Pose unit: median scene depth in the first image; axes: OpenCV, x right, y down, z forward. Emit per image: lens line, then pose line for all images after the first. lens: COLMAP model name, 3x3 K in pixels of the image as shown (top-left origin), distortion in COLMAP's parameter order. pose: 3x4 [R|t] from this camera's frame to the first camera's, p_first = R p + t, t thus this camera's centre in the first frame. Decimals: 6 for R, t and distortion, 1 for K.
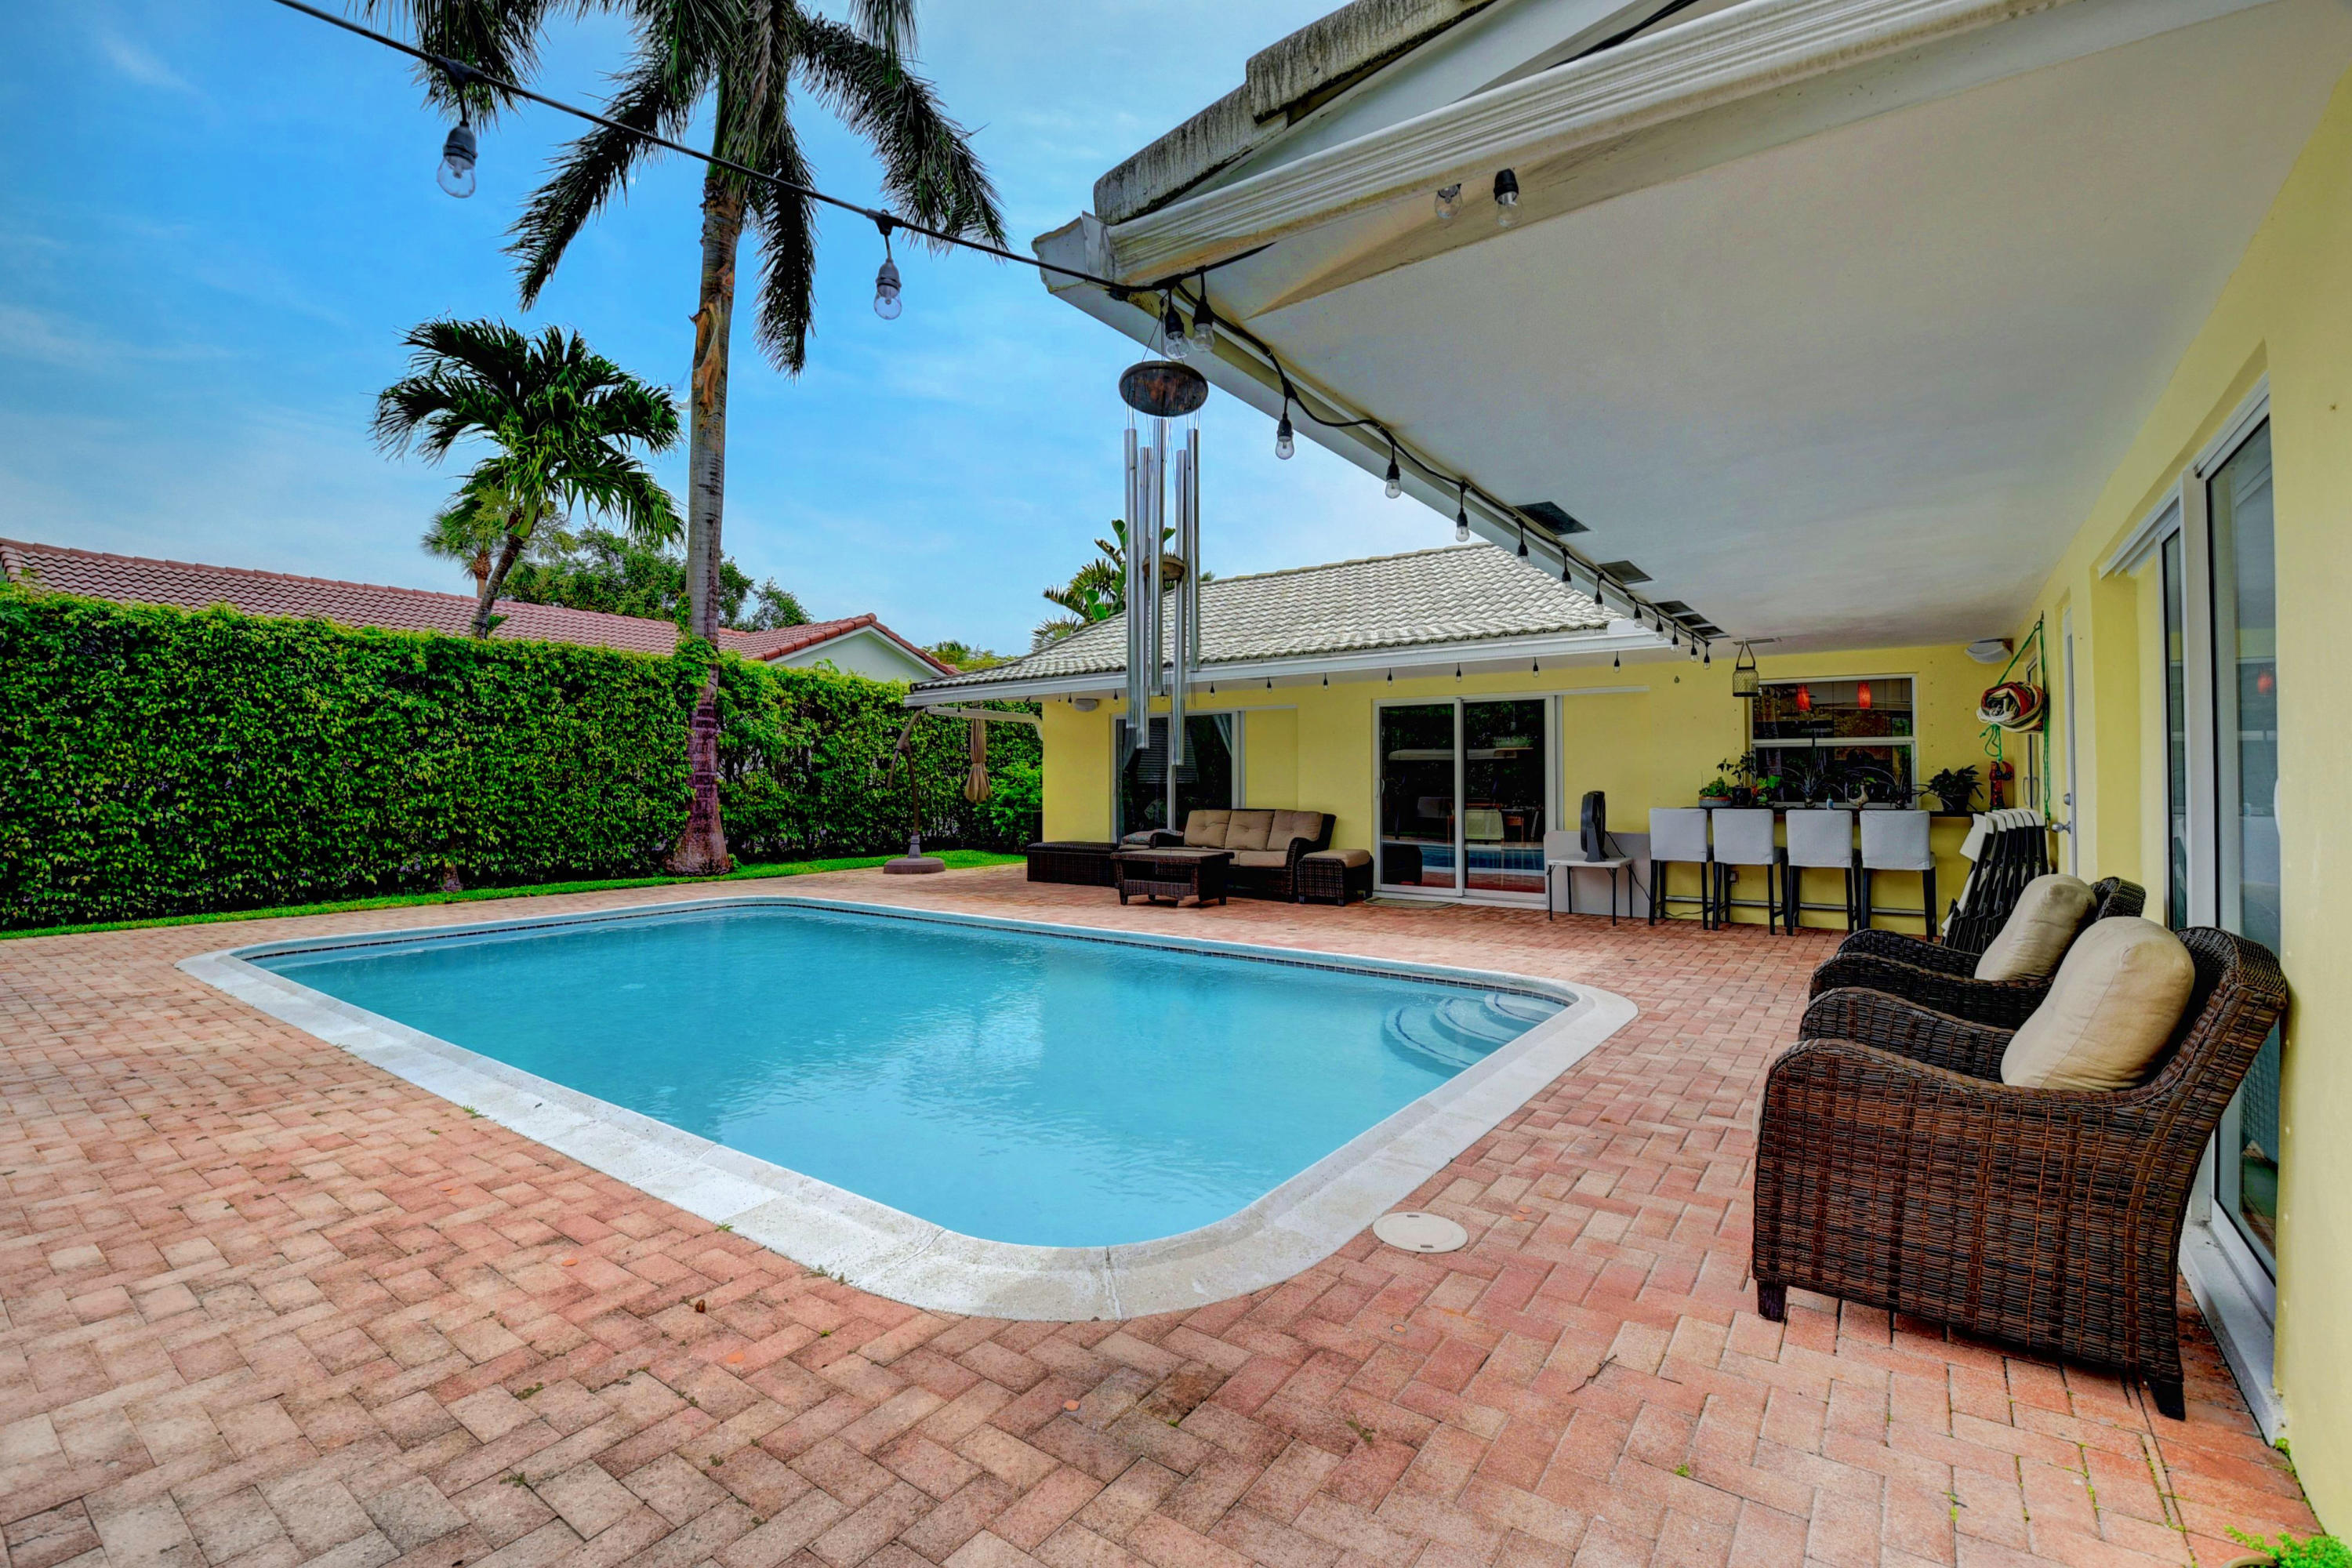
lens RADIAL K [[1021.7, 0, 1163.4], [0, 1021.7, 776.7], [0, 0, 1]] dist [-0.001665, -0.012096]
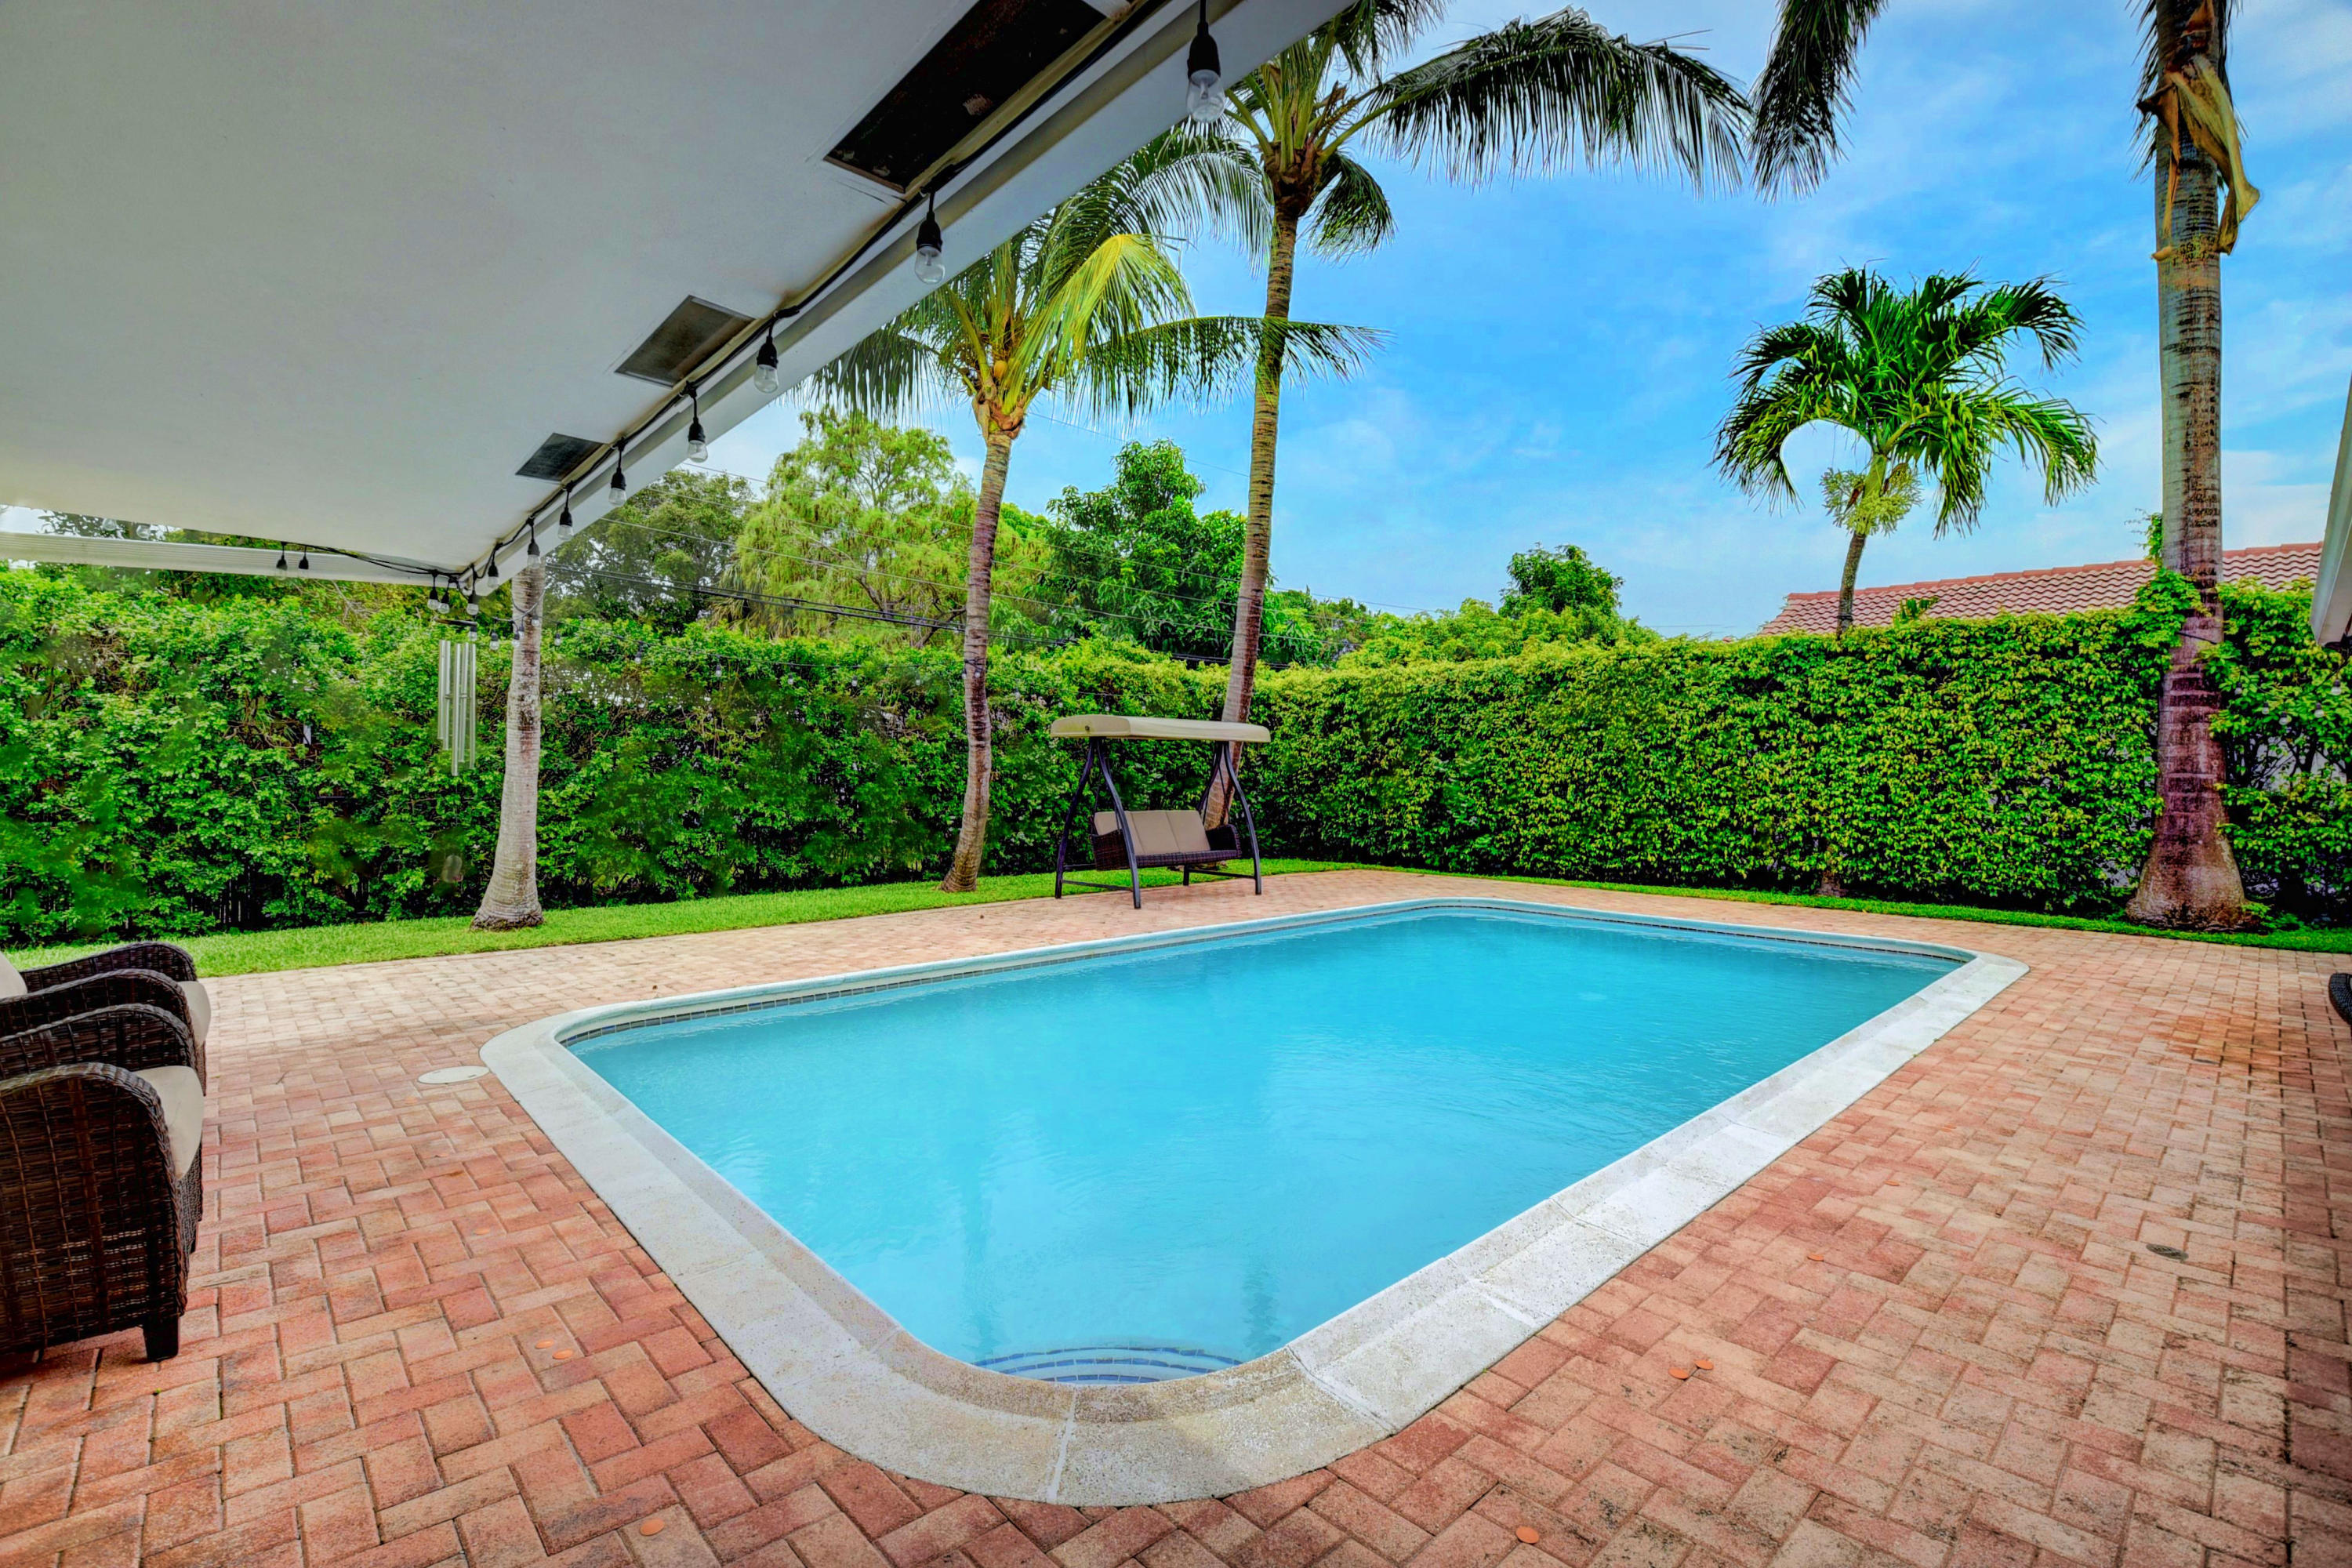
lens RADIAL K [[1021.7, 0, 1163.4], [0, 1021.7, 776.7], [0, 0, 1]] dist [-0.001665, -0.012096]
pose [[-0.180564, 0.004693, -0.983552, 0.490673], [-0.001948, 0.999985, 0.005129, -0.006554], [0.983561, 0.002842, -0.180552, 0.726816]]
